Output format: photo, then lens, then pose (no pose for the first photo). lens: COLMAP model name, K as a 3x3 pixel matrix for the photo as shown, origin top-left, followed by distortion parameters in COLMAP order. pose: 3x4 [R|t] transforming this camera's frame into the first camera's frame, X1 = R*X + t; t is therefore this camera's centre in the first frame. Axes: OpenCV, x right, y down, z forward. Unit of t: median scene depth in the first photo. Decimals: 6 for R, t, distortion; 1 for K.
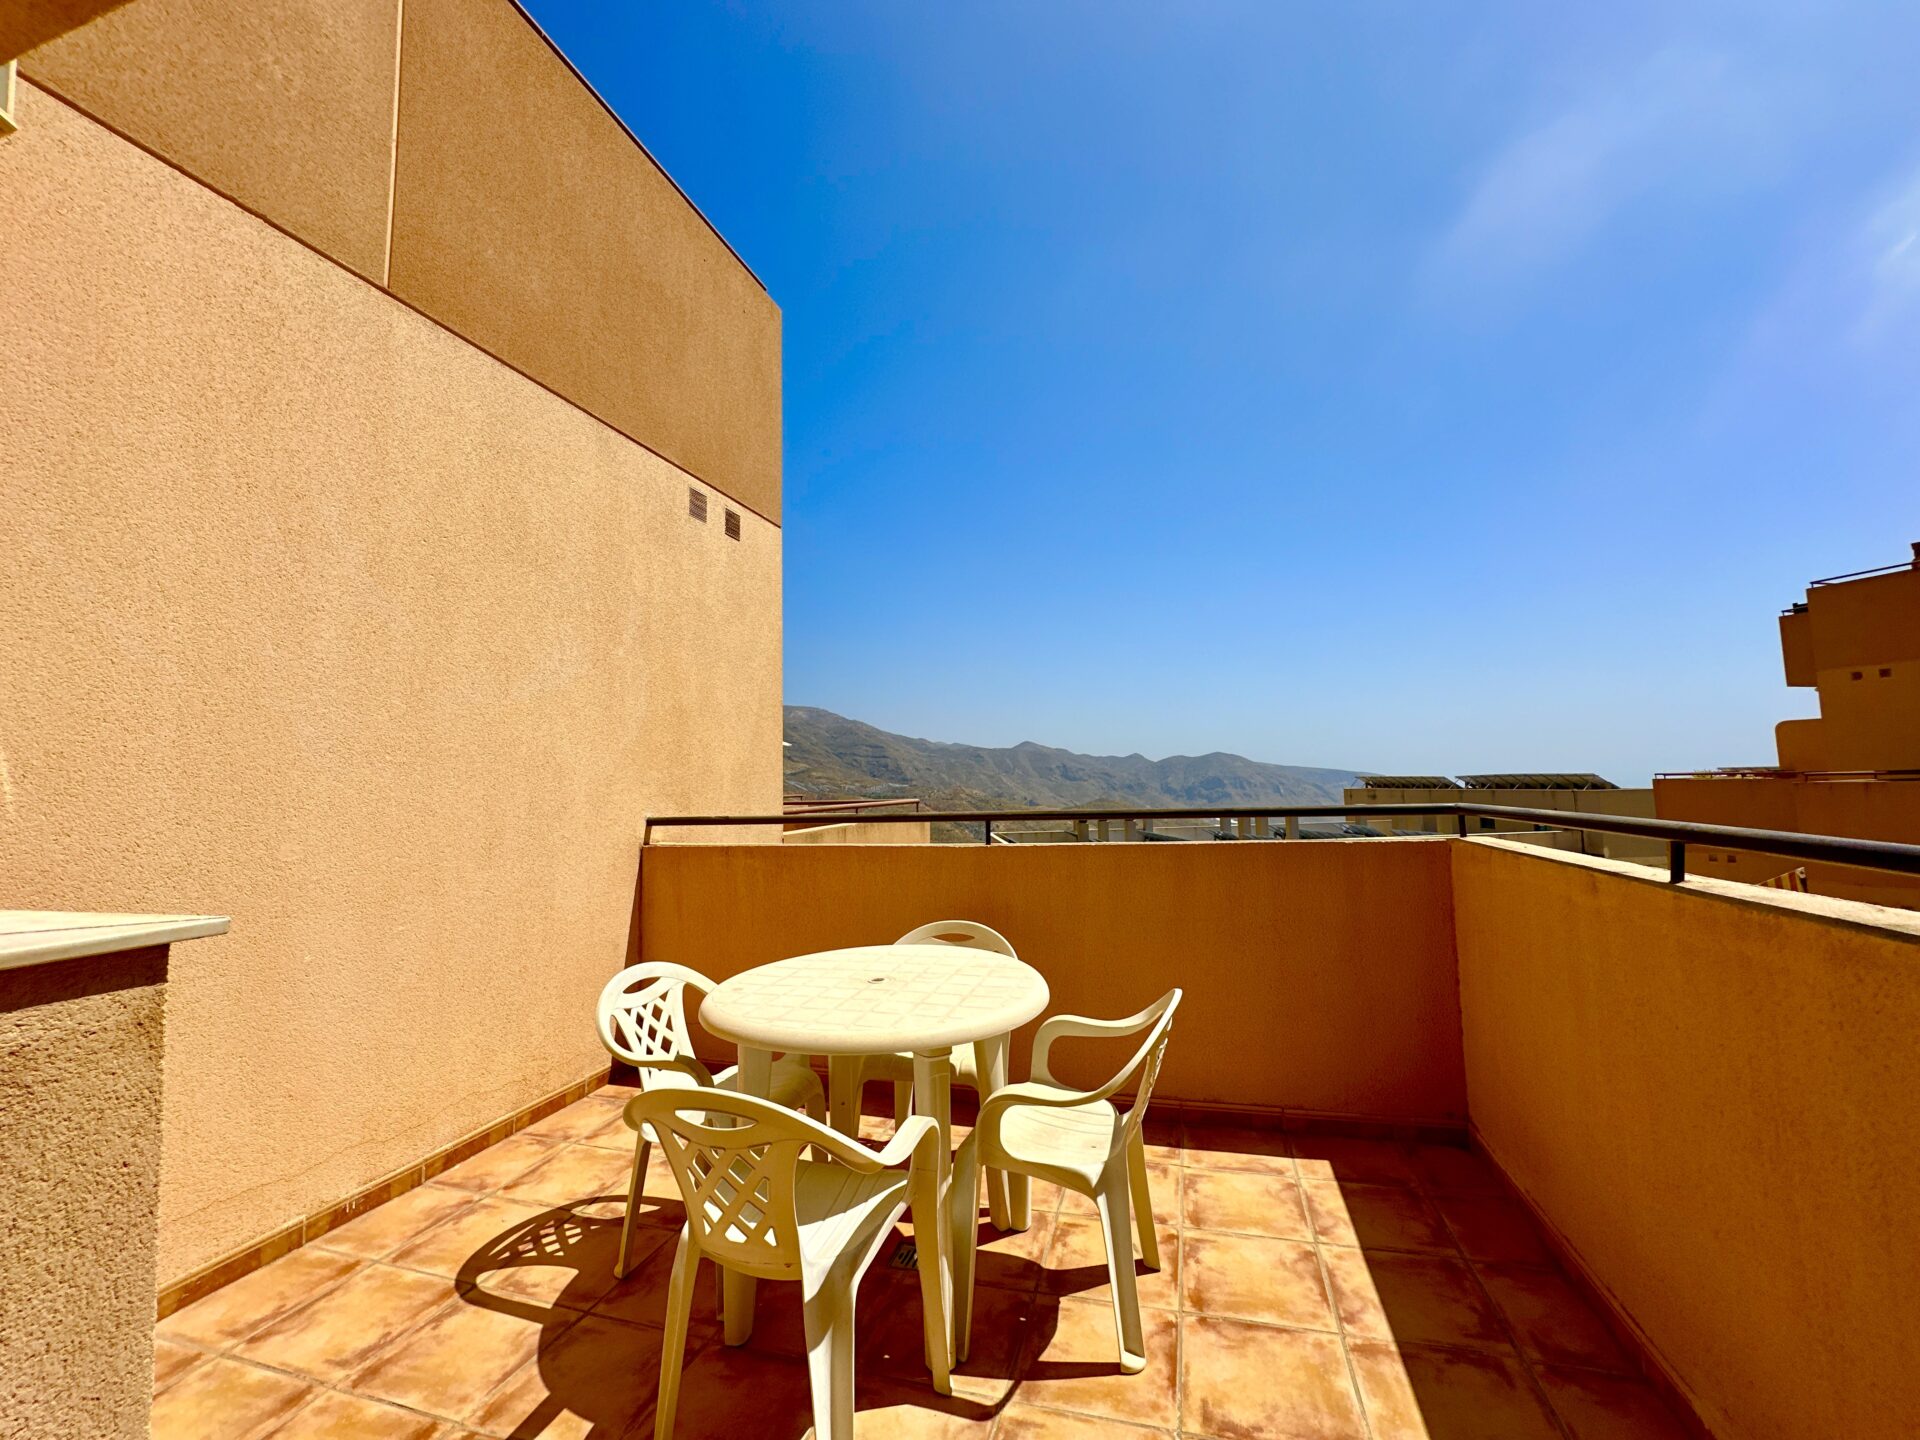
lens RADIAL K [[764.2, 0, 961.8], [0, 764.2, 721.7], [0, 0, 1]] dist [-0.003278, 0.000940]
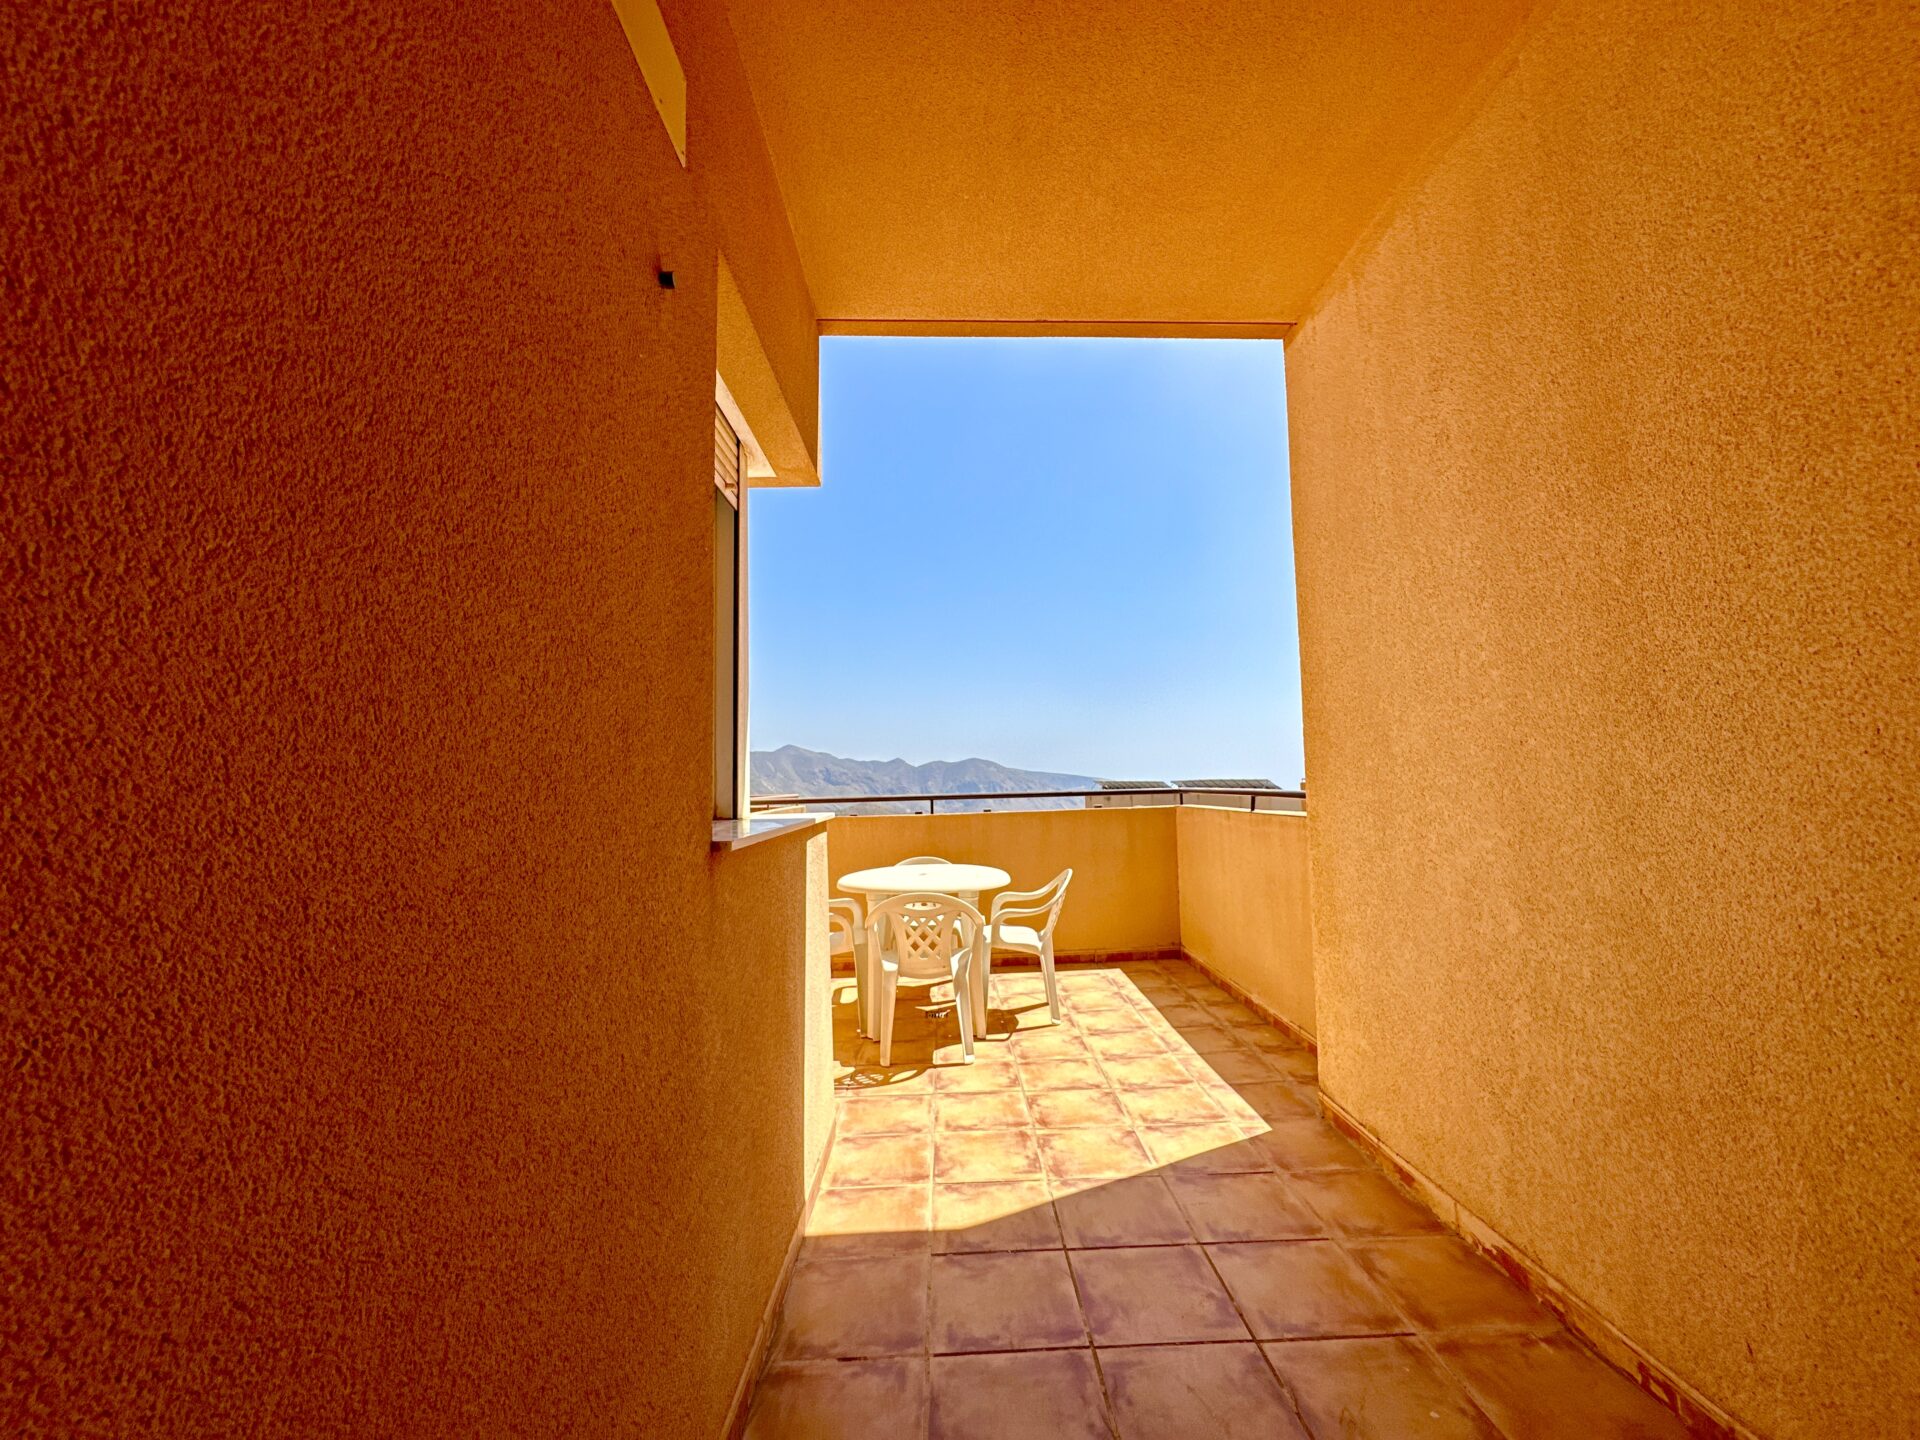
lens RADIAL K [[764.2, 0, 961.9], [0, 764.2, 723.0], [0, 0, 1]] dist [-0.003278, 0.000940]
pose [[0.953120, 0.026197, 0.301455, -0.581060], [-0.025076, 0.999657, -0.007589, -0.037696], [-0.301551, -0.000325, 0.953450, -0.851406]]
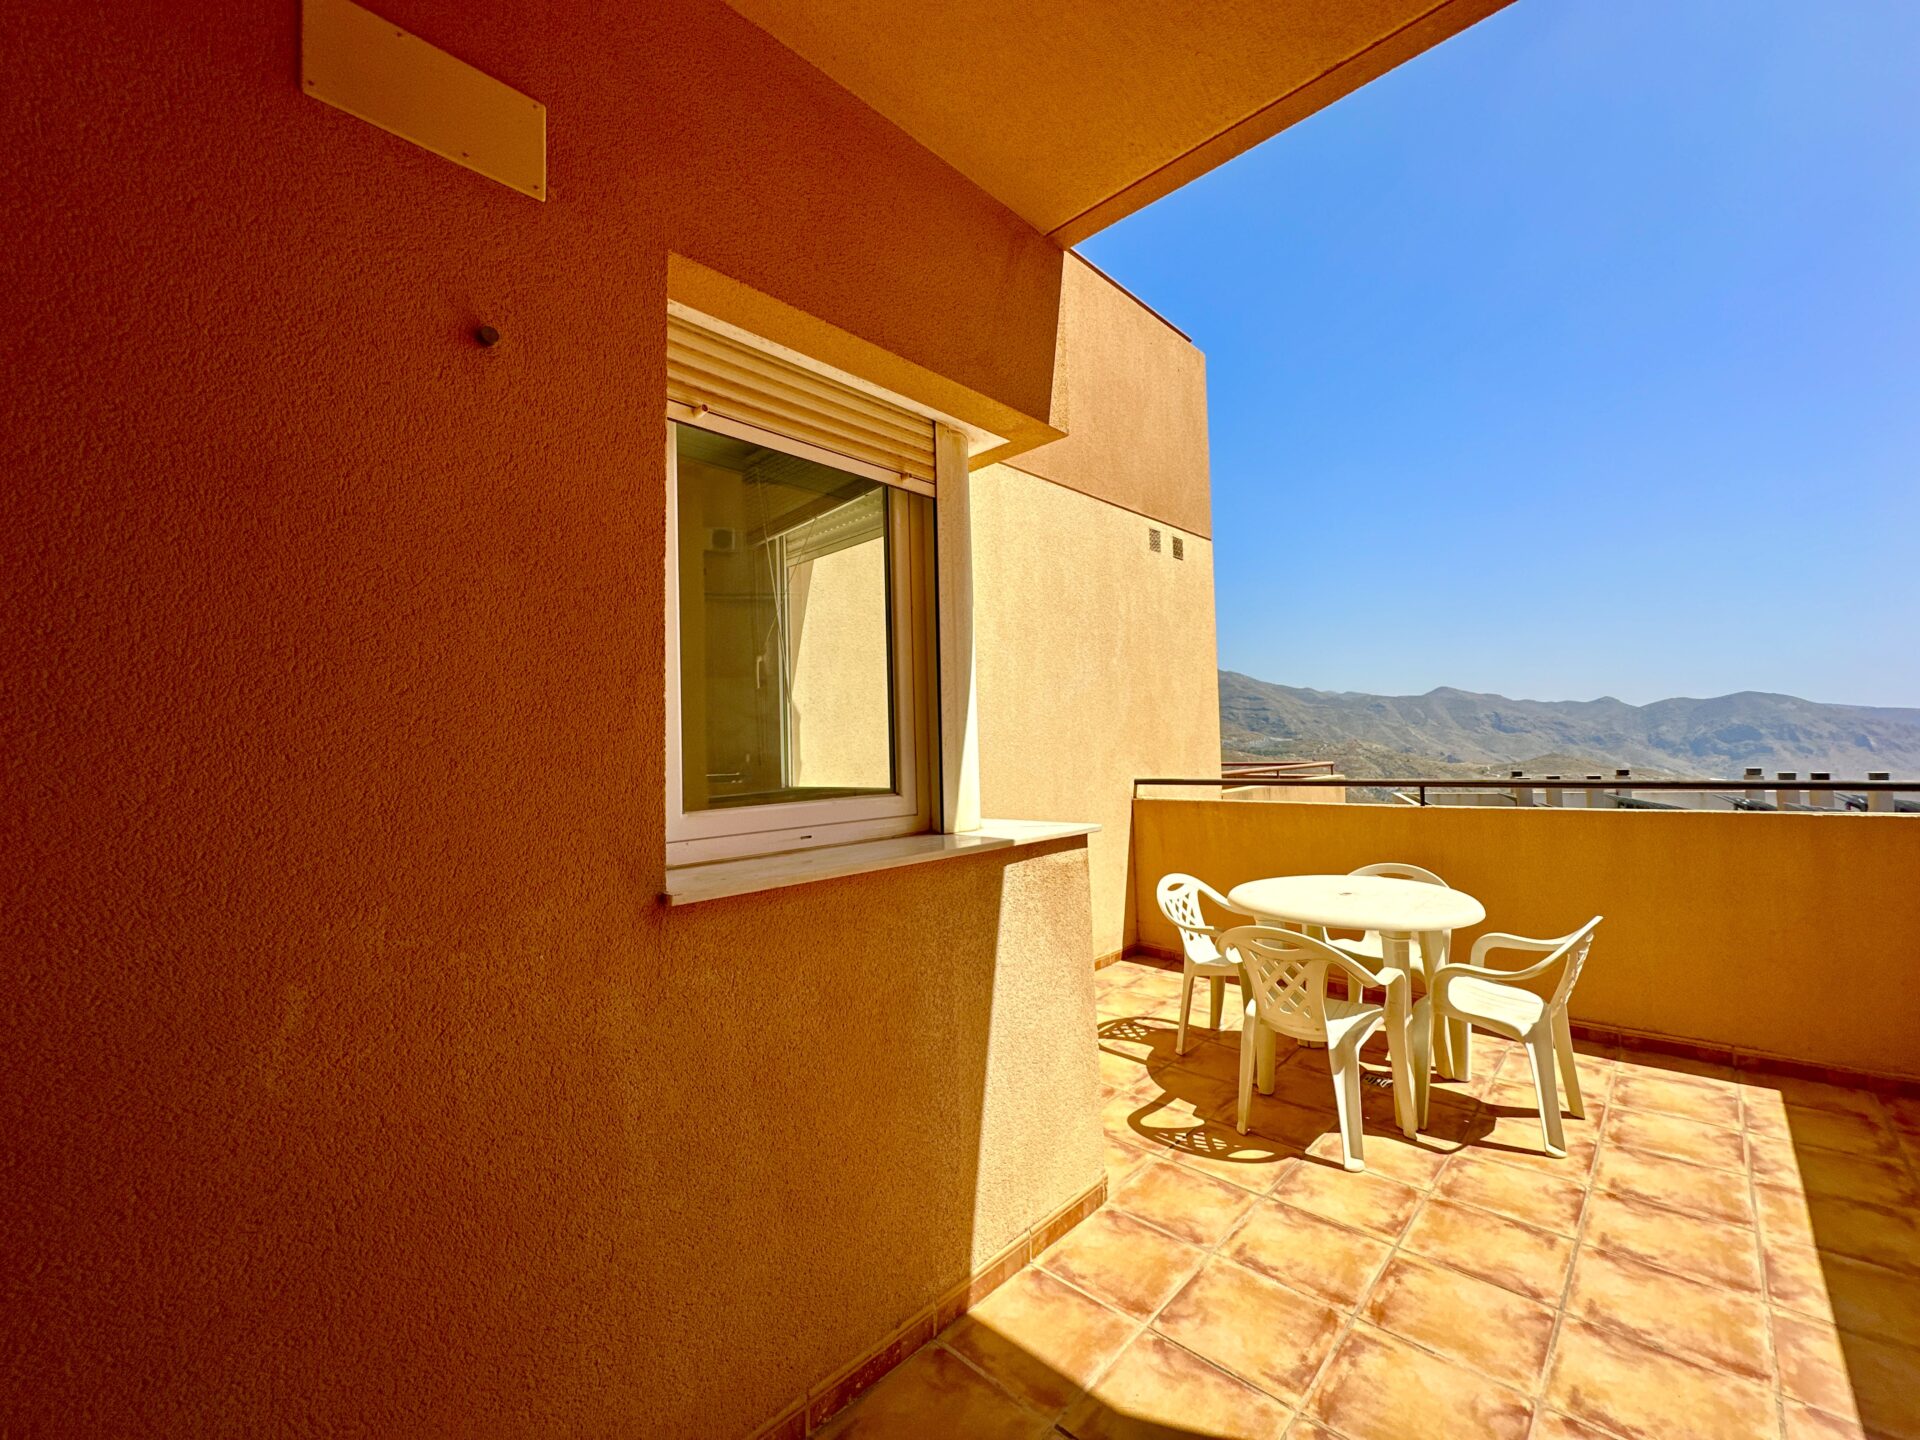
lens RADIAL K [[764.2, 0, 961.8], [0, 764.2, 722.2], [0, 0, 1]] dist [-0.003278, 0.000940]
pose [[0.887635, -0.017230, -0.460225, -0.080237], [0.044536, 0.997828, 0.048541, -0.095492], [0.458389, -0.063583, 0.886474, -0.603586]]
